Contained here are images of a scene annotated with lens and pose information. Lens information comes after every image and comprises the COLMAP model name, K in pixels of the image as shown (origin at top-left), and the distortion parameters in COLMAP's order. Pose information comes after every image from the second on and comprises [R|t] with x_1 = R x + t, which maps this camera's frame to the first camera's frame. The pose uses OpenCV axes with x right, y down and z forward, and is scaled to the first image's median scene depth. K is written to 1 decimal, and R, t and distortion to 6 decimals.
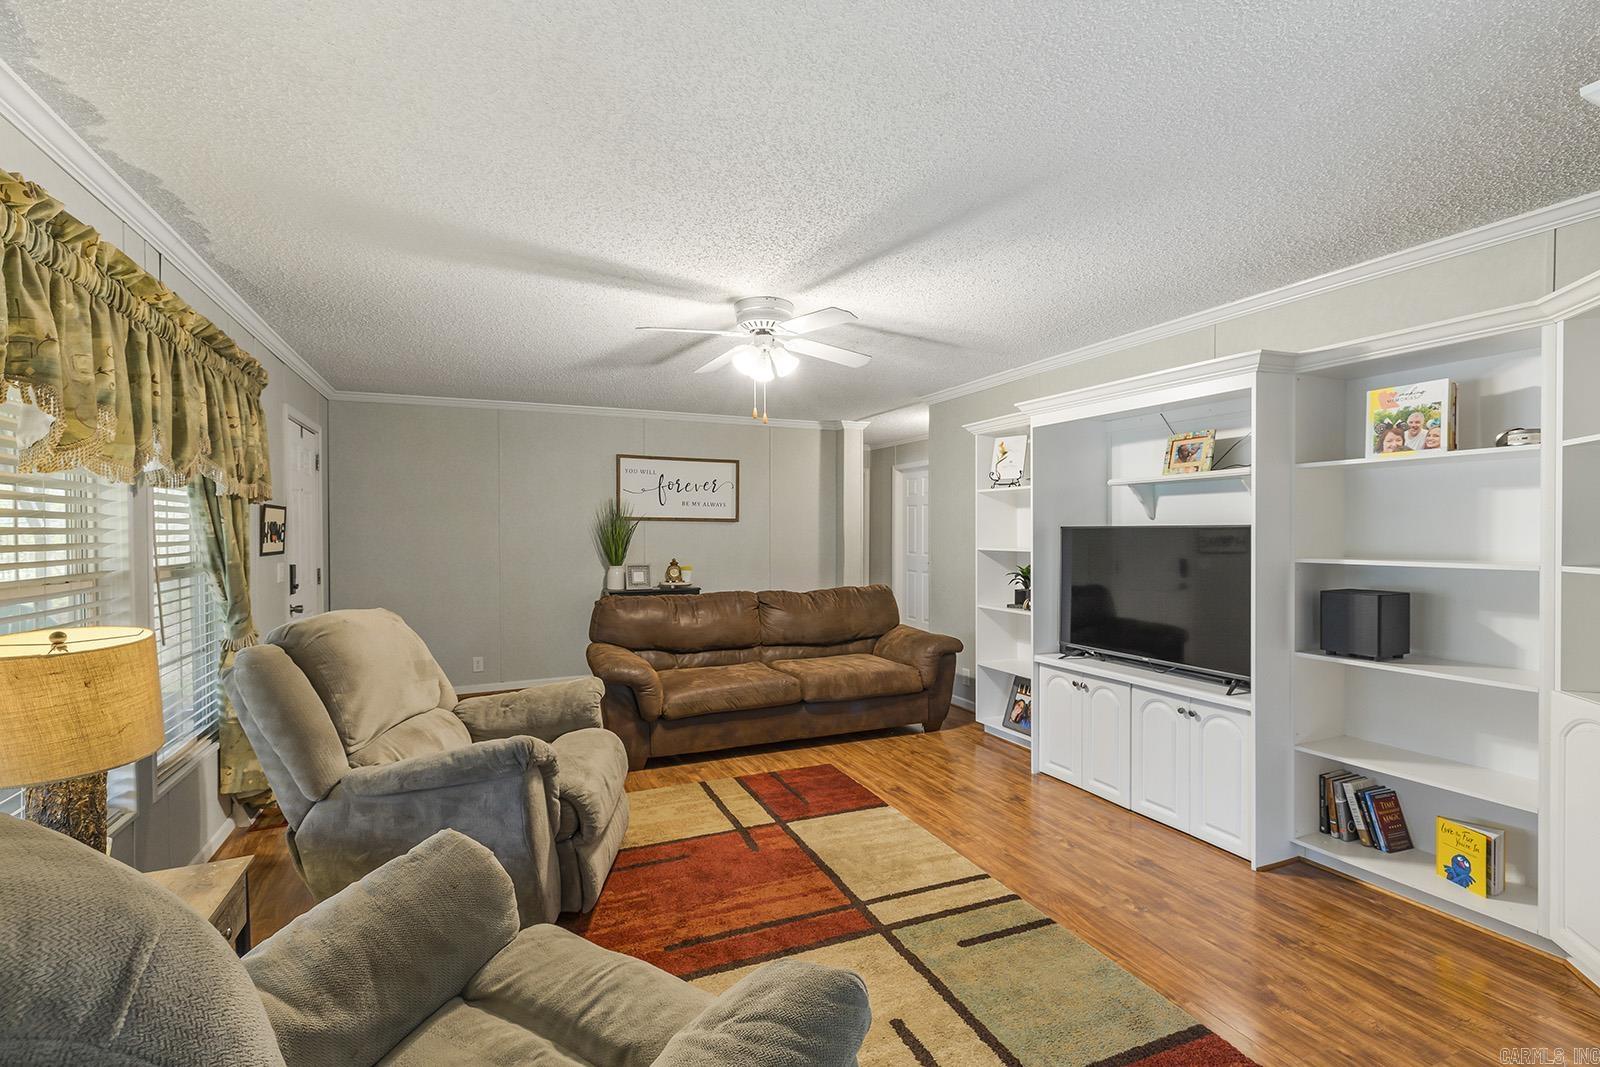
lens RADIAL K [[731.6, 0, 813.0], [0, 731.6, 540.4], [0, 0, 1]] dist [0.008545, -0.001943]
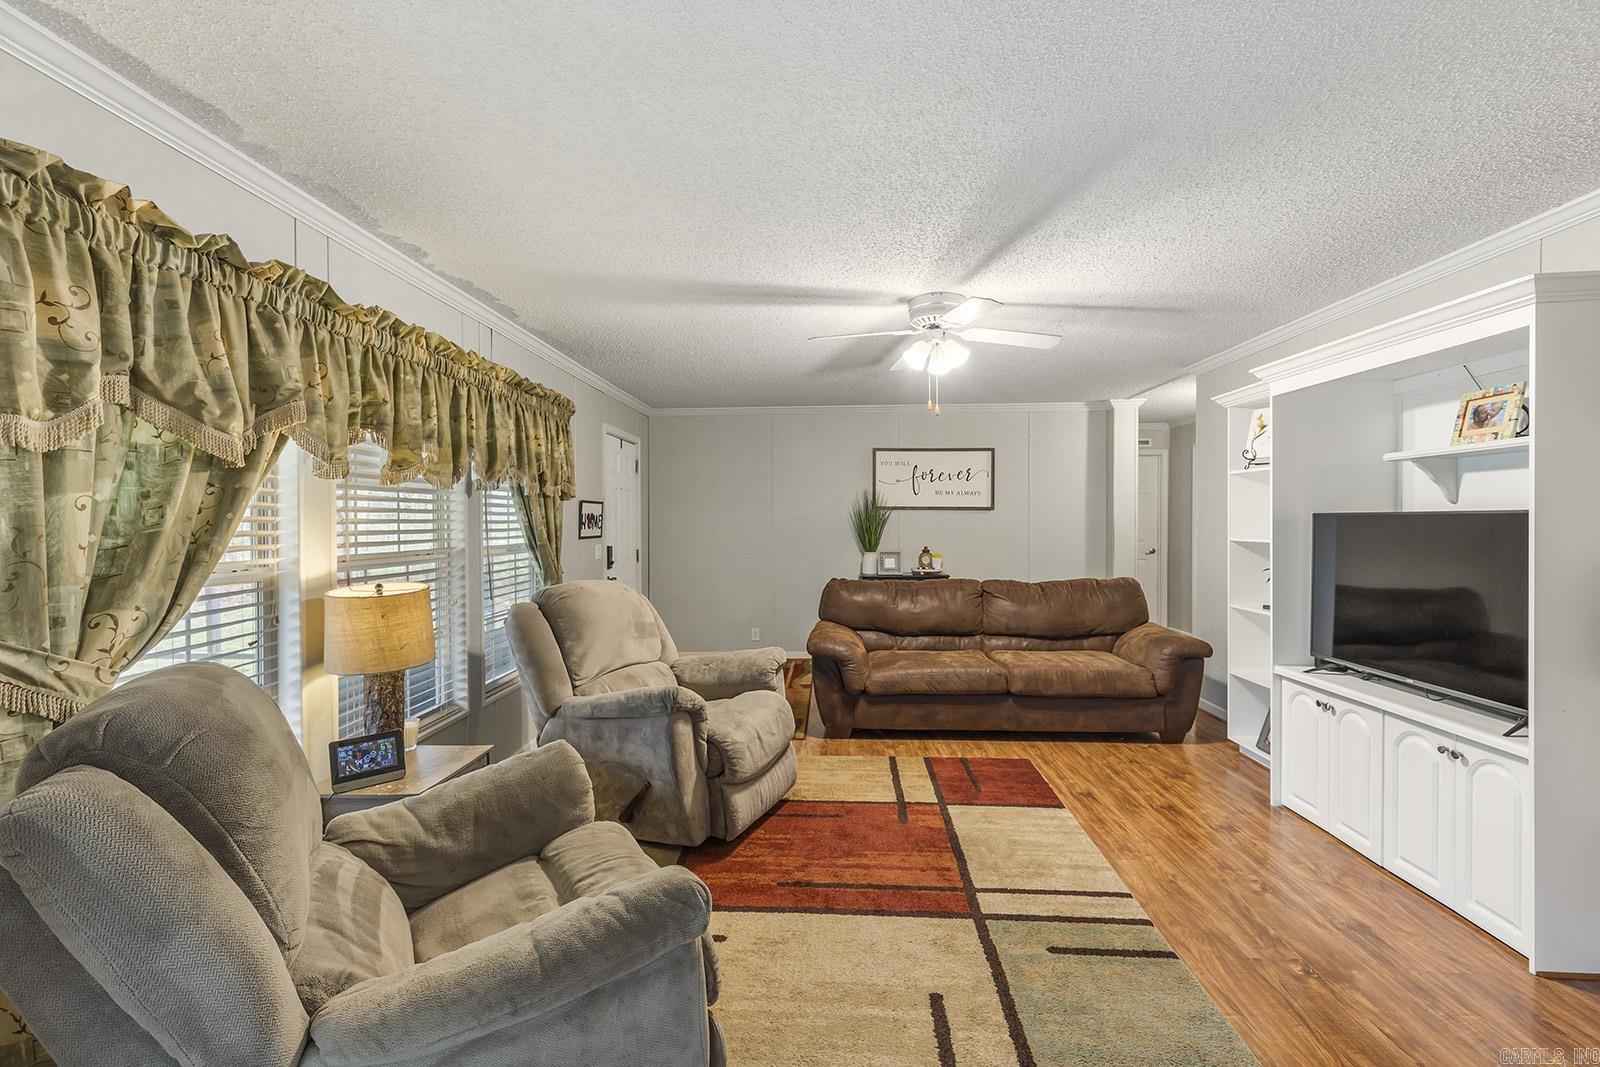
lens RADIAL K [[731.6, 0, 801.0], [0, 731.6, 528.1], [0, 0, 1]] dist [0.008545, -0.001943]
pose [[0.889719, 0.002779, -0.456501, 0.244847], [-0.003221, 0.999995, -0.000191, 0.000046], [0.456498, 0.001640, 0.889723, -0.003013]]
